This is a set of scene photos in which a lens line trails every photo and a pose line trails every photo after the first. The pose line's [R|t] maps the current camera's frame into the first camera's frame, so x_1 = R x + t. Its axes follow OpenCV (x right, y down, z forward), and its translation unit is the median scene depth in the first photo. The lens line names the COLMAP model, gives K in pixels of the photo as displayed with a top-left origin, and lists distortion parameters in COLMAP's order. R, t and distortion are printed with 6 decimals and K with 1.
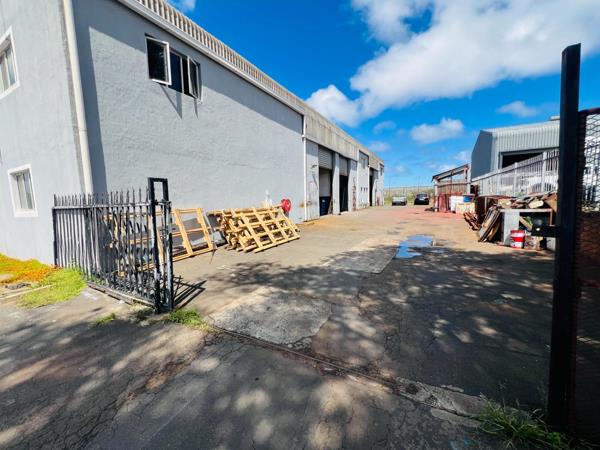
lens RADIAL K [[240.3, 0, 300.0], [0, 240.3, 225.0], [0, 0, 1]] dist [-0.000381, -0.000062]
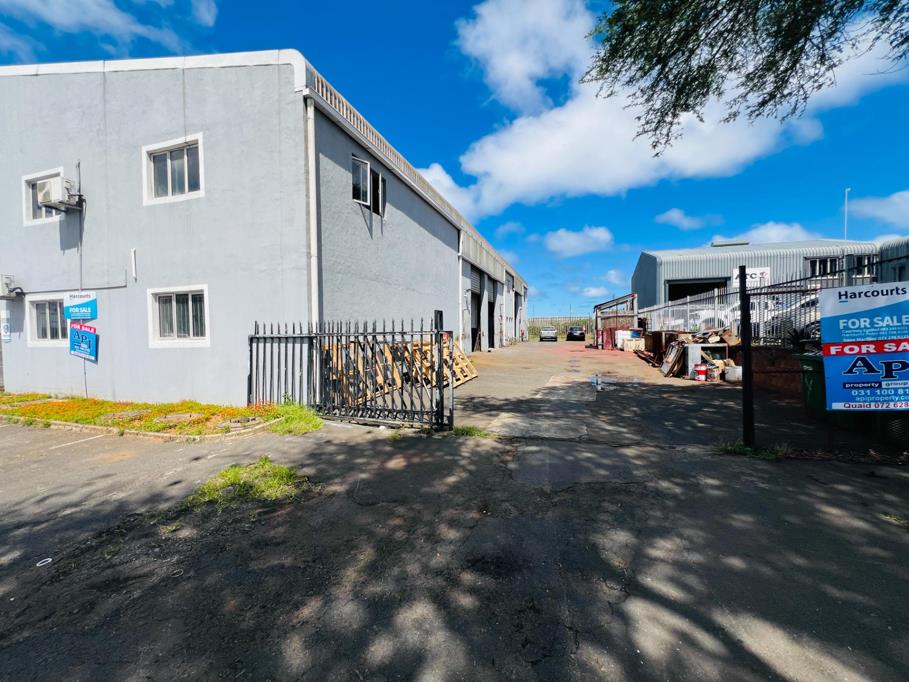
lens RADIAL K [[369.1, 0, 454.6], [0, 369.1, 339.0], [0, 0, 1]] dist [0.004838, 0.000090]
pose [[0.982178, 0.011807, 0.187581, -0.419427], [0.004624, 0.996205, -0.086917, 0.046186], [-0.187895, 0.086235, 0.978396, -0.357911]]
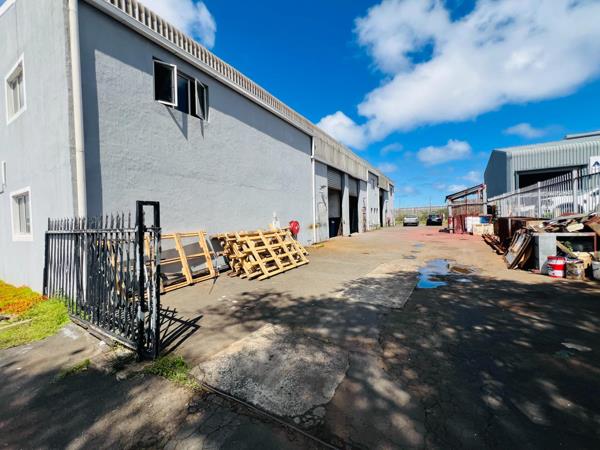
lens RADIAL K [[240.3, 0, 300.0], [0, 240.3, 225.0], [0, 0, 1]] dist [-0.000381, -0.000062]
pose [[0.999383, -0.001258, -0.035114, -0.002430], [-0.001699, 0.996461, -0.084043, -0.017213], [0.035096, 0.084051, 0.995843, 0.073949]]
